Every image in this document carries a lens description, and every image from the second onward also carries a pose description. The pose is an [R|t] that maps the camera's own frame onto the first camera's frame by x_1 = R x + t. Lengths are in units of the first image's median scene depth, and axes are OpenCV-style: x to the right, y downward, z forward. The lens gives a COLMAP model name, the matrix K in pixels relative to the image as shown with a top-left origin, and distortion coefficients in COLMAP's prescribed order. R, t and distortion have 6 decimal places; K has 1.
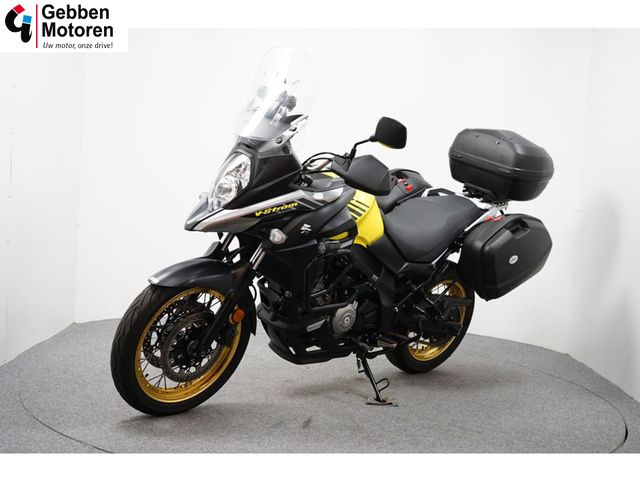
lens RADIAL K [[852.2, 0, 320.0], [0, 852.2, 240.0], [0, 0, 1]] dist [-0.008937, -0.008560]
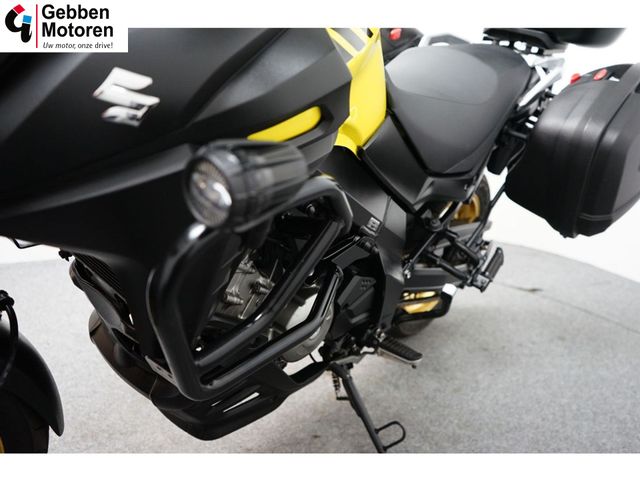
lens RADIAL K [[492.3, 0, 320.0], [0, 492.3, 240.0], [0, 0, 1]] dist [-0.024719, 0.004174]
pose [[0.991395, -0.075349, 0.107041, 0.011912], [0.050219, 0.974079, 0.220564, -0.002852], [-0.120885, -0.213291, 0.969481, 0.787678]]
